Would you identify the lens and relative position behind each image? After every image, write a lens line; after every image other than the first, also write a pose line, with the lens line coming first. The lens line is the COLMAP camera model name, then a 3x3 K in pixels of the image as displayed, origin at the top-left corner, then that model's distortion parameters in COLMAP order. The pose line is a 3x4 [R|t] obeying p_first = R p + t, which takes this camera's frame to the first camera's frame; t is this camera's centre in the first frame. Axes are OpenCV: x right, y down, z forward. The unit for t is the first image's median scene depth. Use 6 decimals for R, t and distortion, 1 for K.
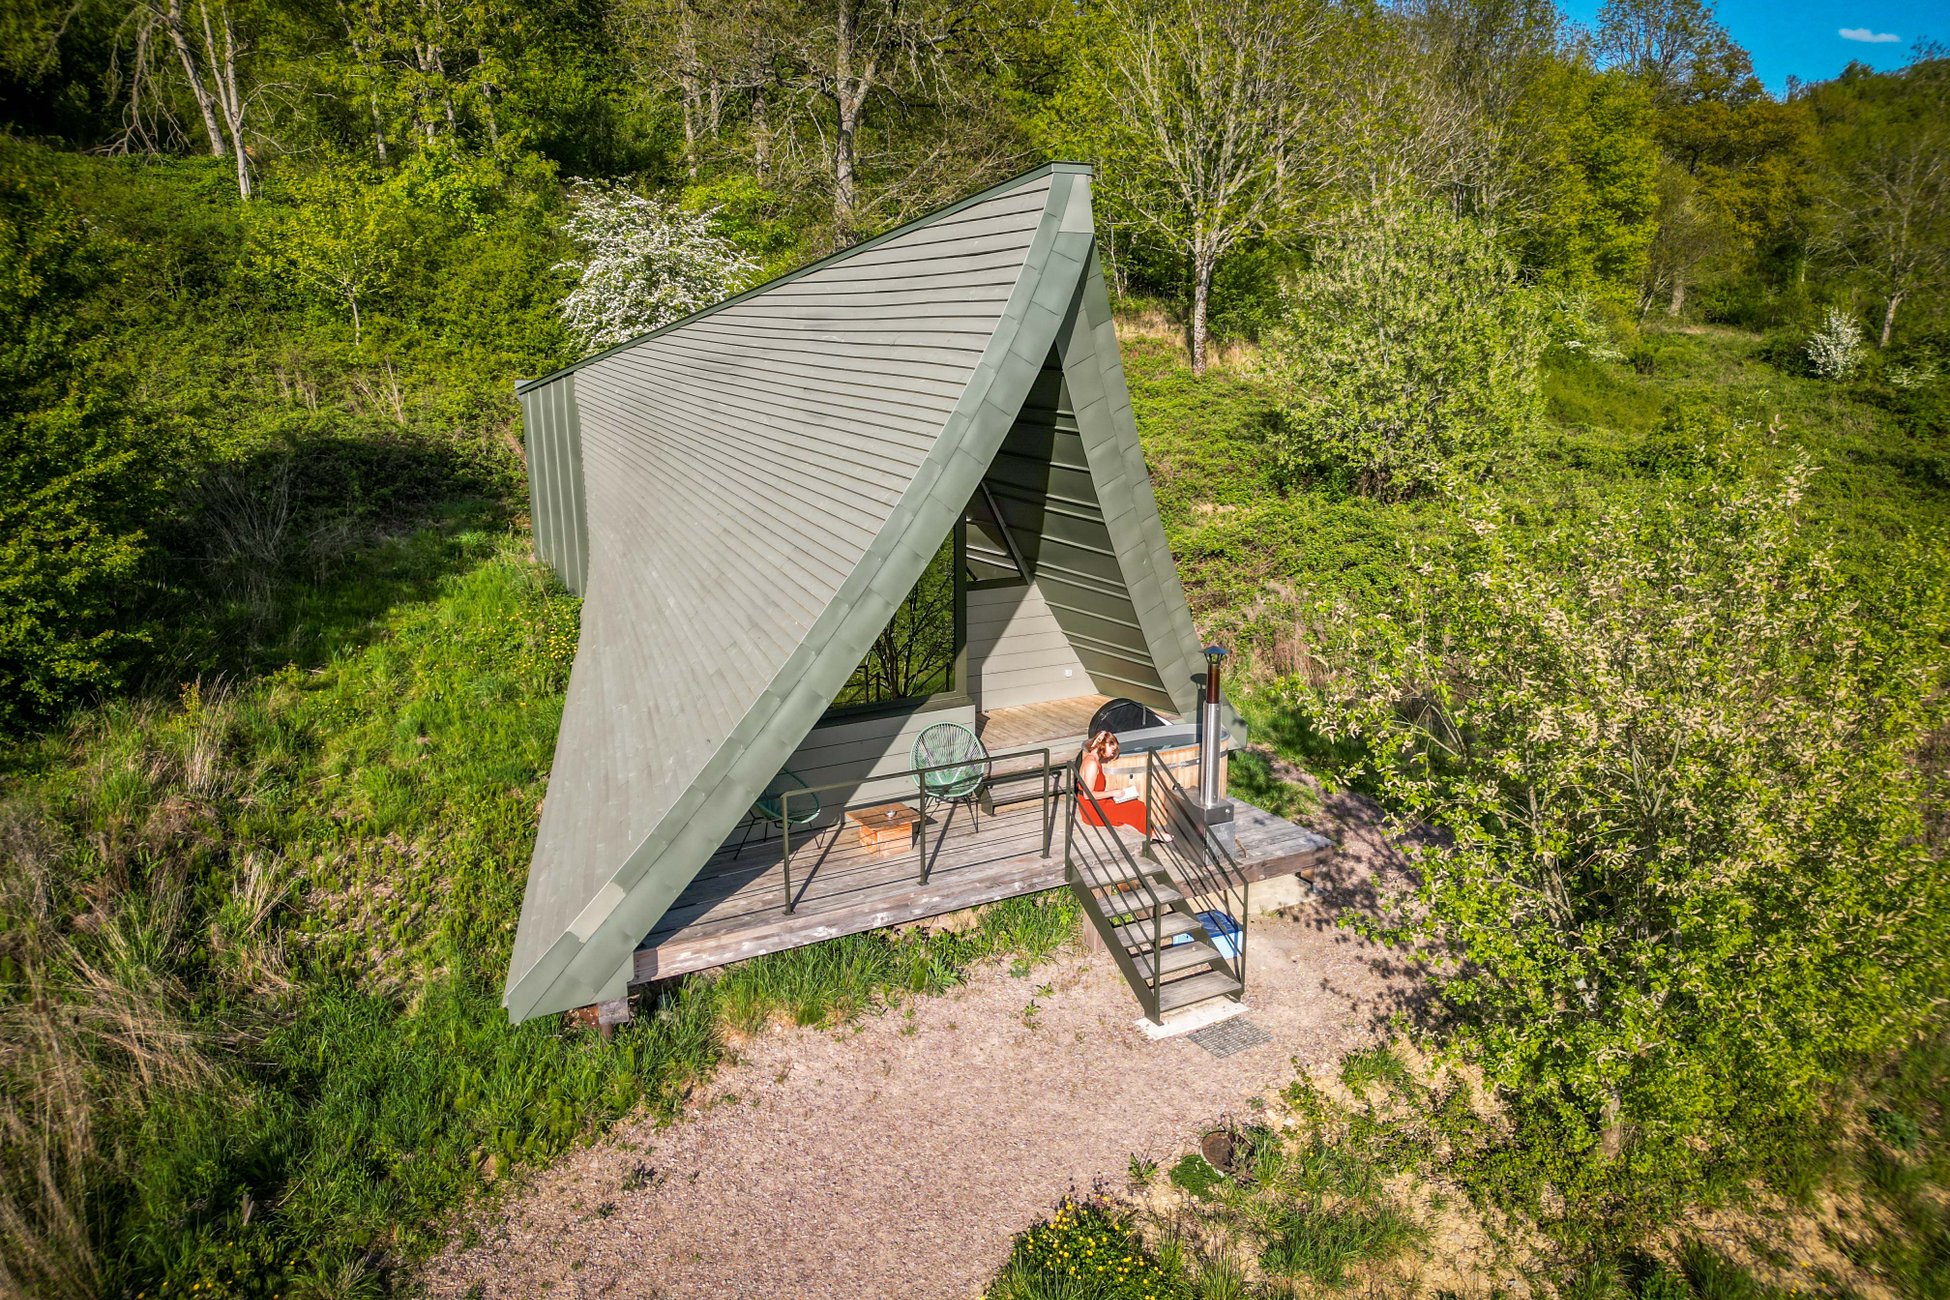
lens RADIAL K [[1389.8, 0, 975.0], [0, 1389.8, 650.0], [0, 0, 1]] dist [0.001734, -0.004304]
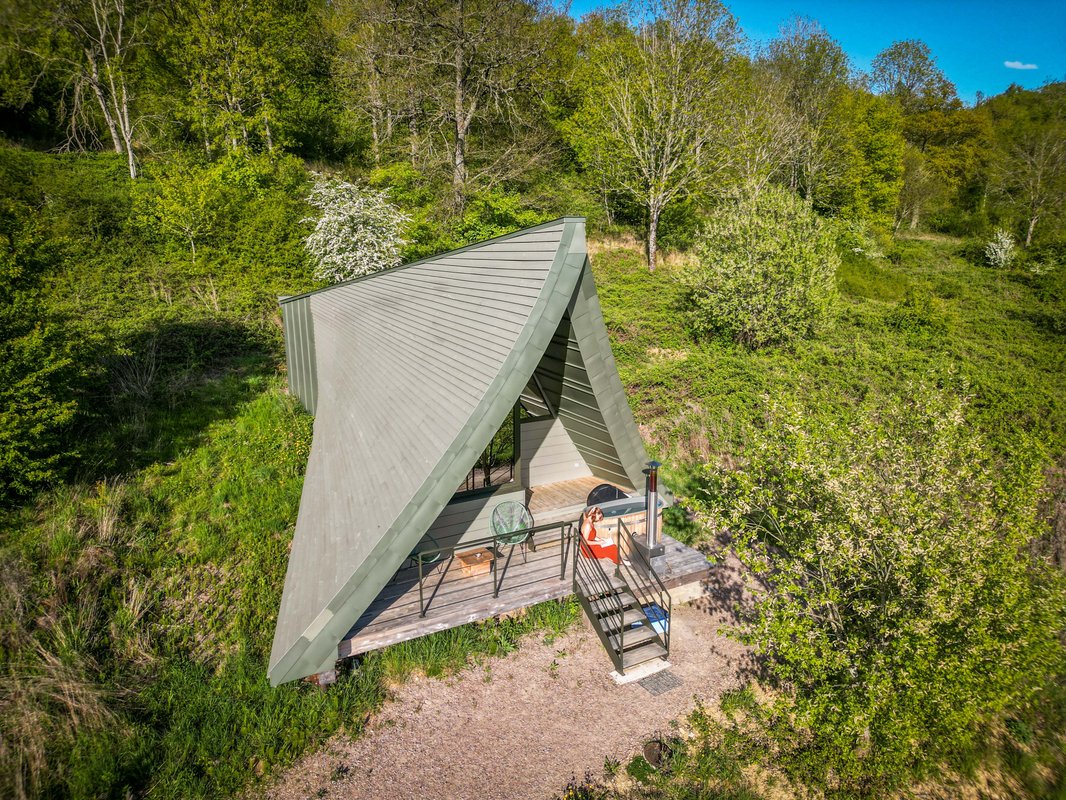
lens RADIAL K [[760.0, 0, 532.1], [0, 760.0, 395.1], [0, 0, 1]] dist [0.005069, -0.009134]
pose [[0.999997, 0.002148, -0.000982, 0.010121], [-0.002150, 0.999994, -0.002781, -0.084034], [0.000976, 0.002783, 0.999996, -0.012299]]
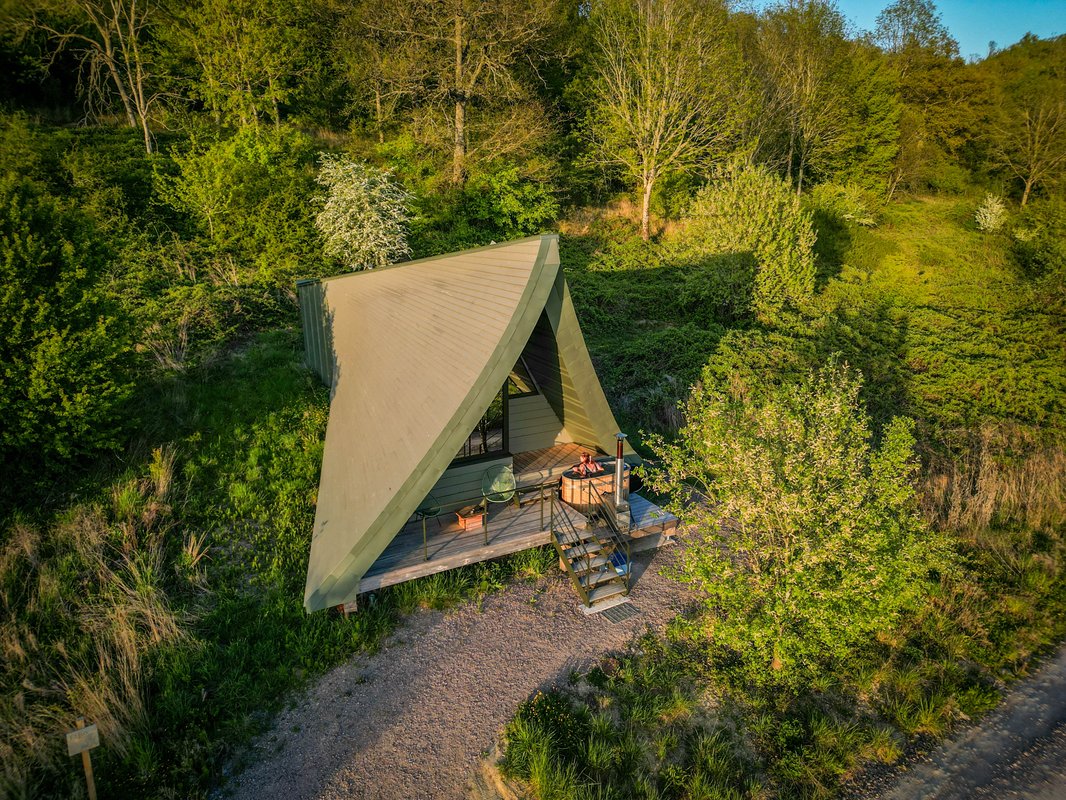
lens RADIAL K [[764.3, 0, 533.0], [0, 764.3, 400.0], [0, 0, 1]] dist [0.001185, -0.000142]
pose [[0.999968, 0.003588, -0.007168, 0.040059], [-0.003118, 0.997912, 0.064514, -0.125555], [0.007385, -0.064490, 0.997891, -0.189998]]
